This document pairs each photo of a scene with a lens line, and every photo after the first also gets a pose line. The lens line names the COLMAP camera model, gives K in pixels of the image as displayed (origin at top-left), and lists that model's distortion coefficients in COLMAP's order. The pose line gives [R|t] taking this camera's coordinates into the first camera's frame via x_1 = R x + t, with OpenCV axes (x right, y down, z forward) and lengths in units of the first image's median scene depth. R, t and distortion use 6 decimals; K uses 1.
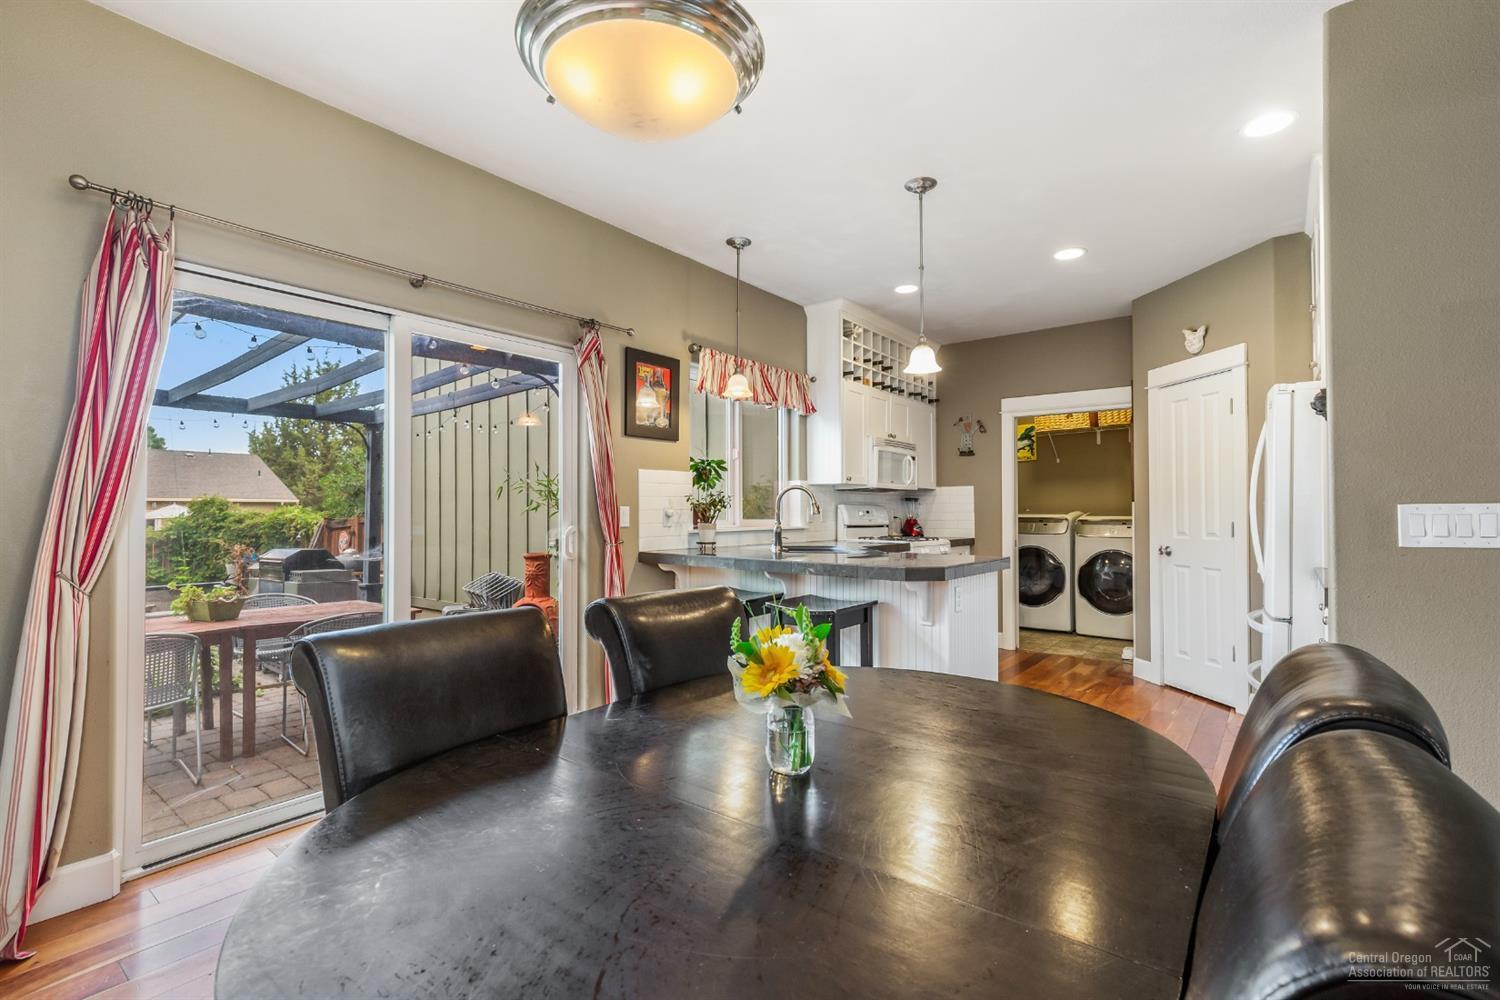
lens RADIAL K [[683.8, 0, 748.8], [0, 683.8, 499.0], [0, 0, 1]] dist [0.004094, -0.000037]
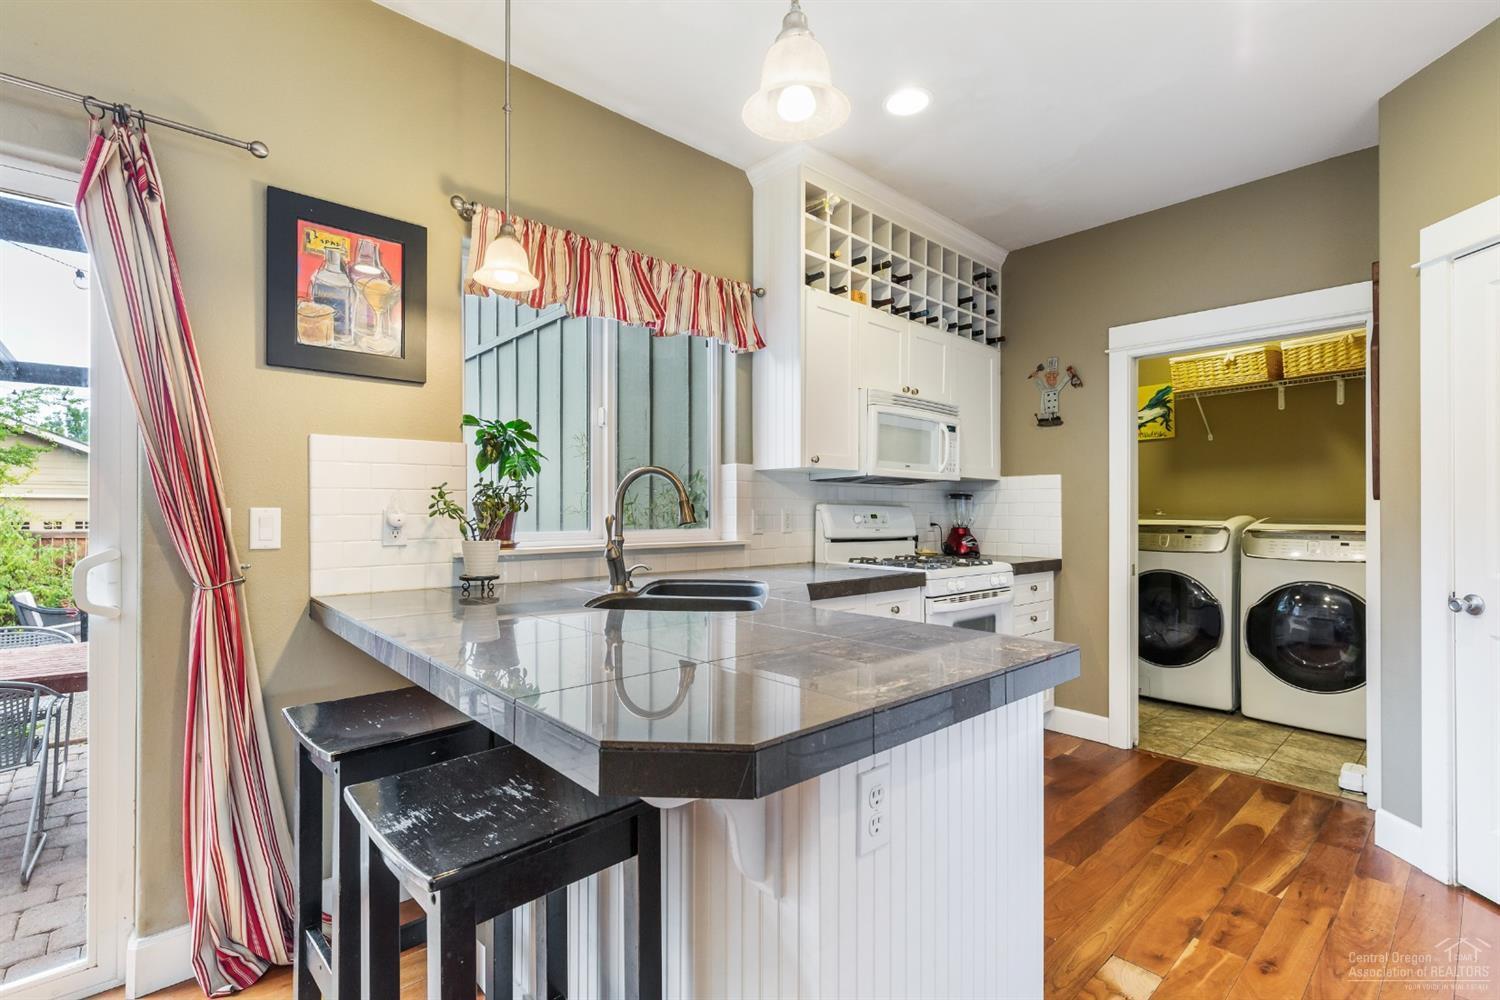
lens RADIAL K [[683.8, 0, 751.5], [0, 683.8, 504.4], [0, 0, 1]] dist [0.004094, -0.000037]
pose [[0.986945, 0.001266, -0.161056, 0.161744], [0.000244, 0.999956, 0.009355, 0.002456], [0.161060, -0.009272, 0.986901, 0.366612]]
